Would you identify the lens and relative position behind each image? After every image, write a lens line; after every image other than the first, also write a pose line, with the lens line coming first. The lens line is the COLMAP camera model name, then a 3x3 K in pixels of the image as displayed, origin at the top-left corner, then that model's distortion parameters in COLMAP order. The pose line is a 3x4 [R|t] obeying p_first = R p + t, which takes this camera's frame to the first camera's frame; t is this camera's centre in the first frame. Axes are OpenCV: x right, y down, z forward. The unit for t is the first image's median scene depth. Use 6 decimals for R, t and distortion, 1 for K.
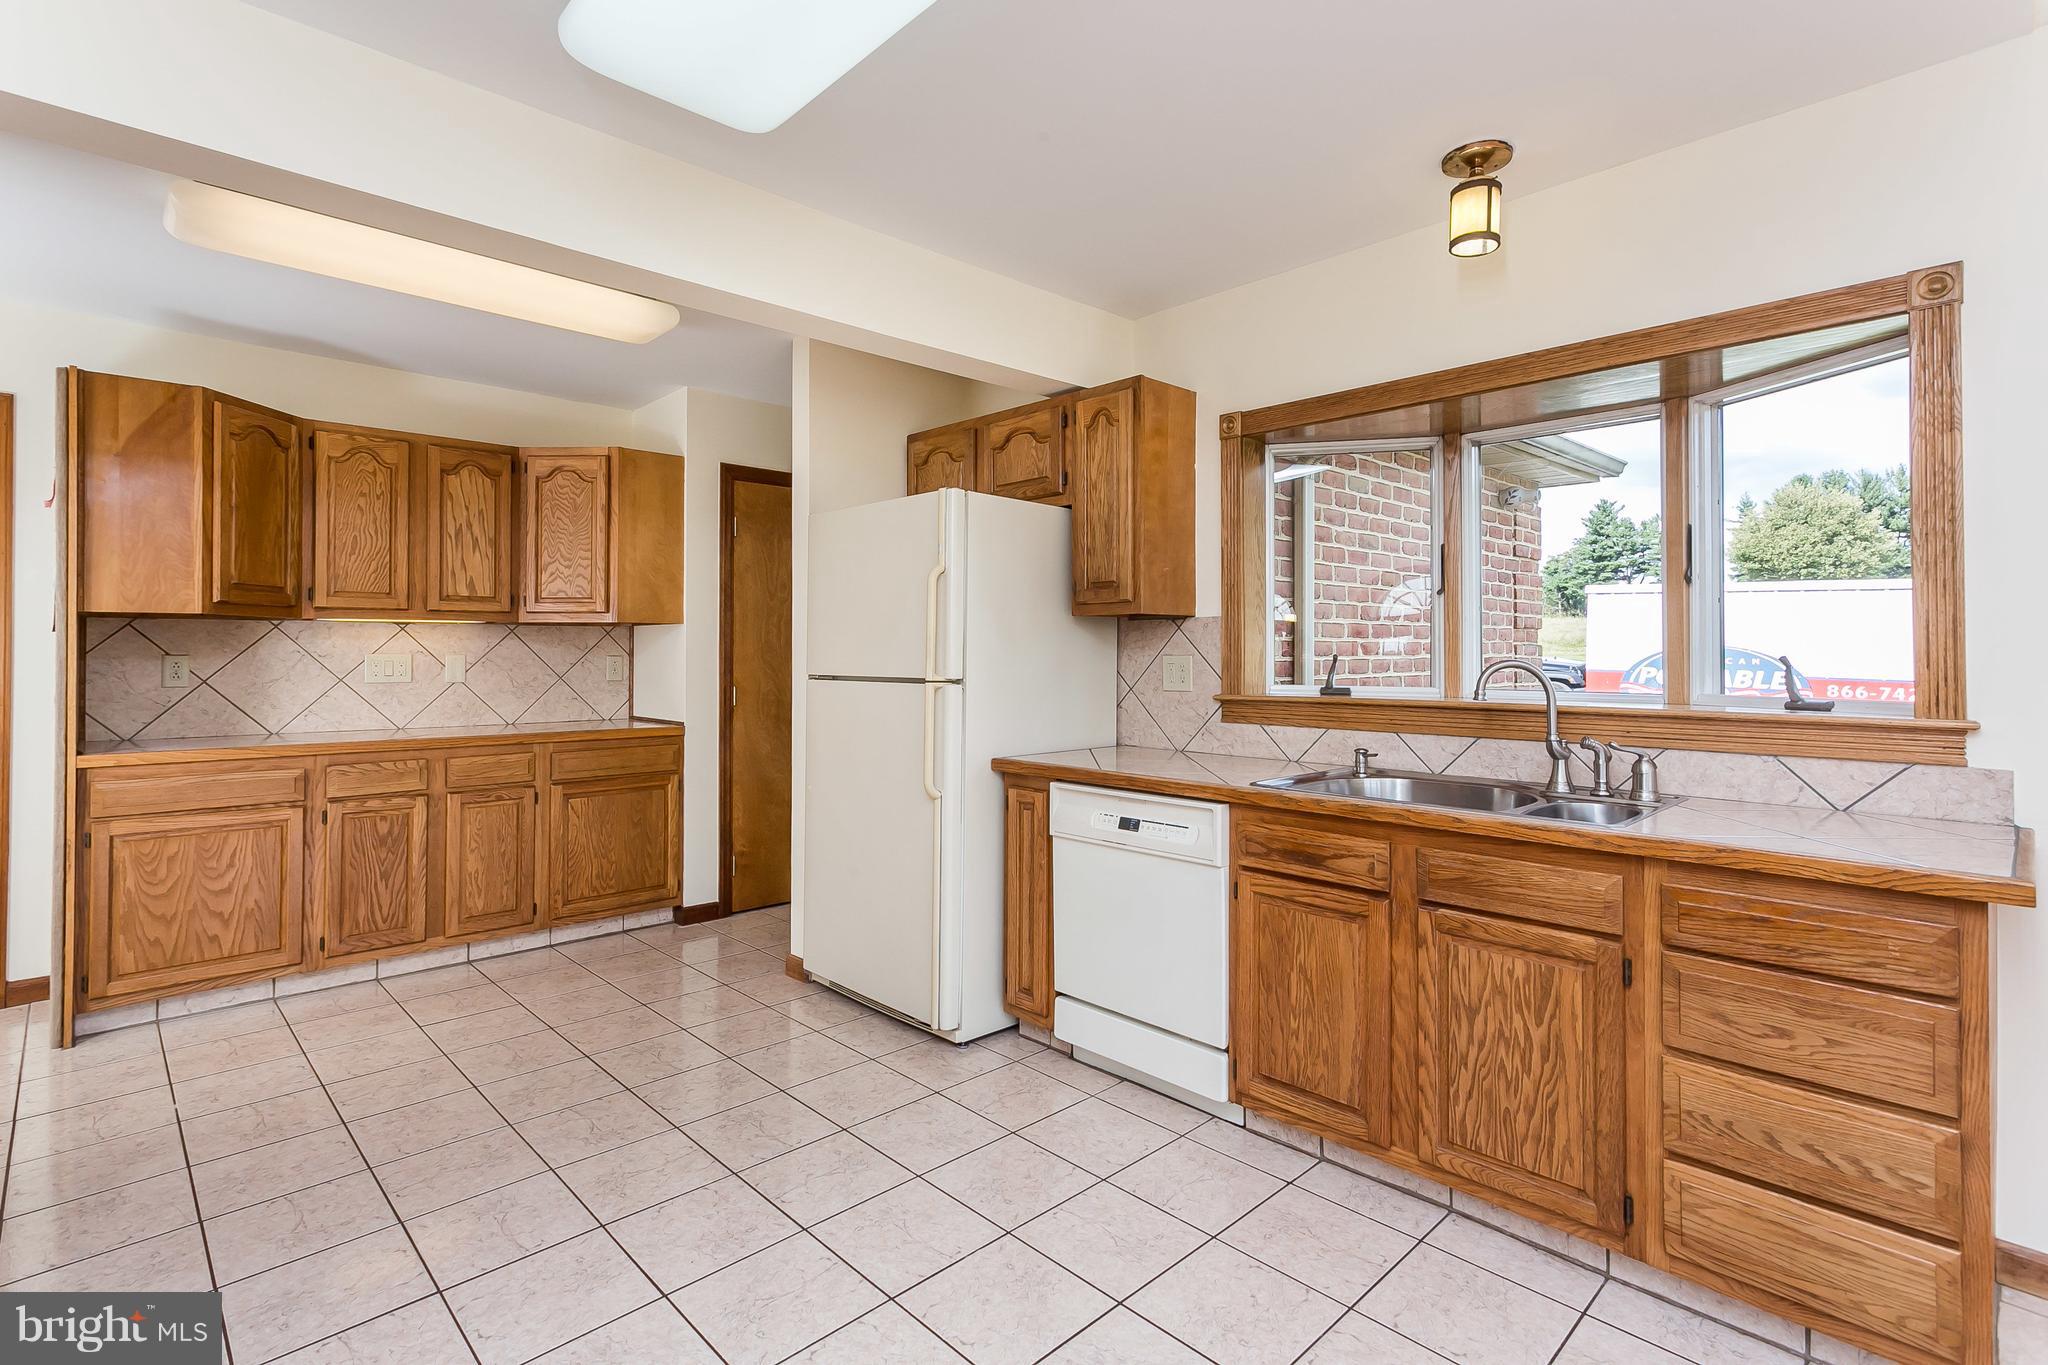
lens RADIAL K [[970.0, 0, 1019.8], [0, 970.0, 677.9], [0, 0, 1]] dist [0.019581, 0.002078]
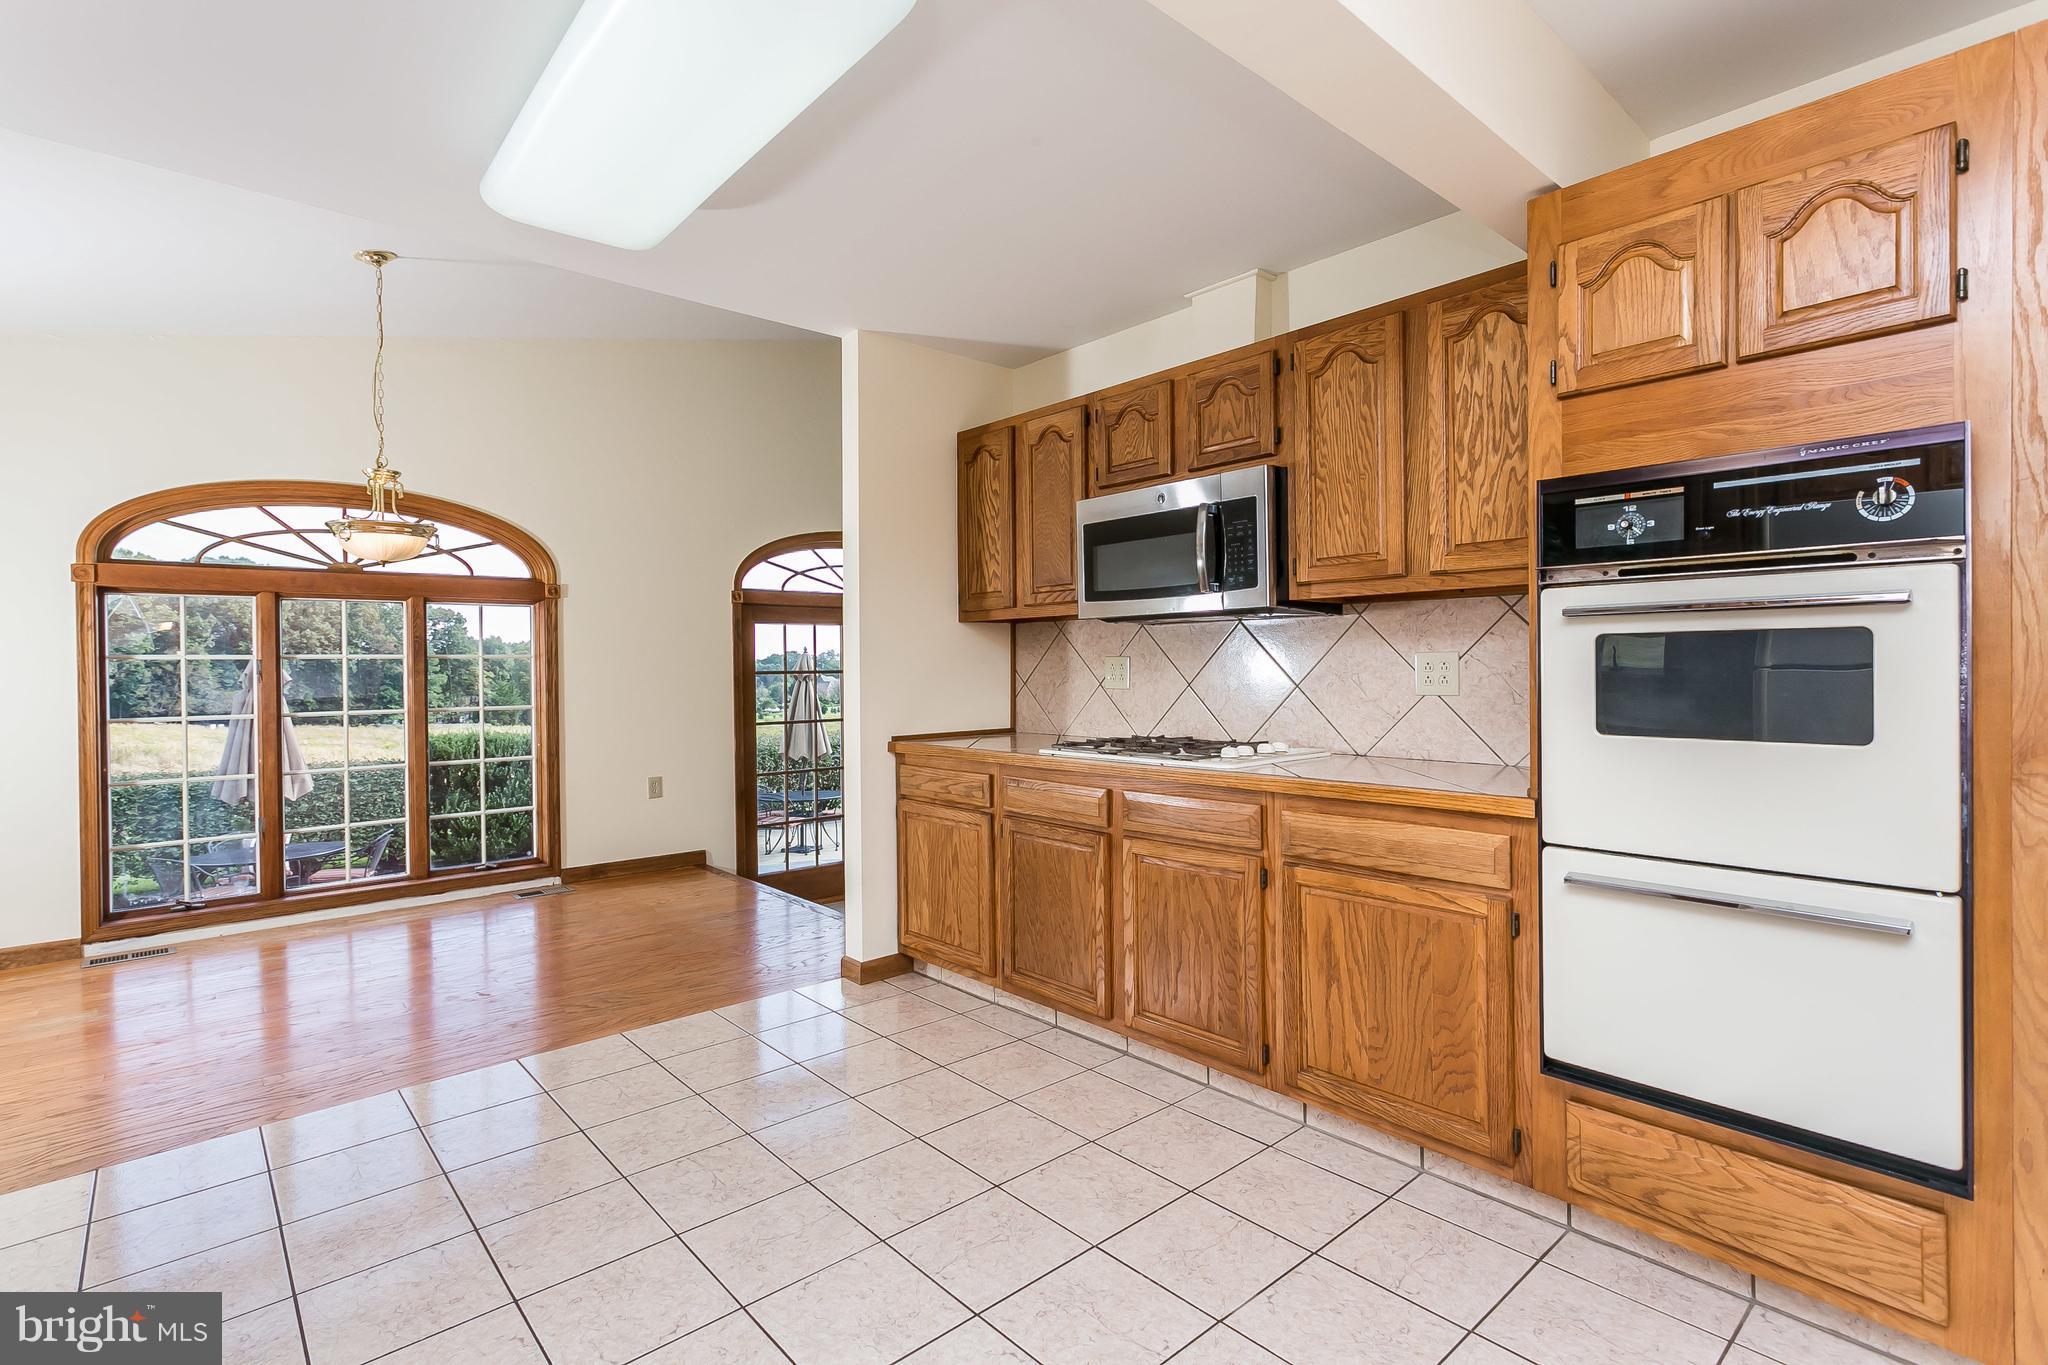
lens RADIAL K [[970.0, 0, 1037.9], [0, 970.0, 672.8], [0, 0, 1]] dist [0.019581, 0.002078]
pose [[0.999375, -0.019299, -0.029614, -0.106108], [0.019299, 0.999814, -0.000309, -0.001776], [0.029615, -0.000263, 0.999561, 0.112404]]
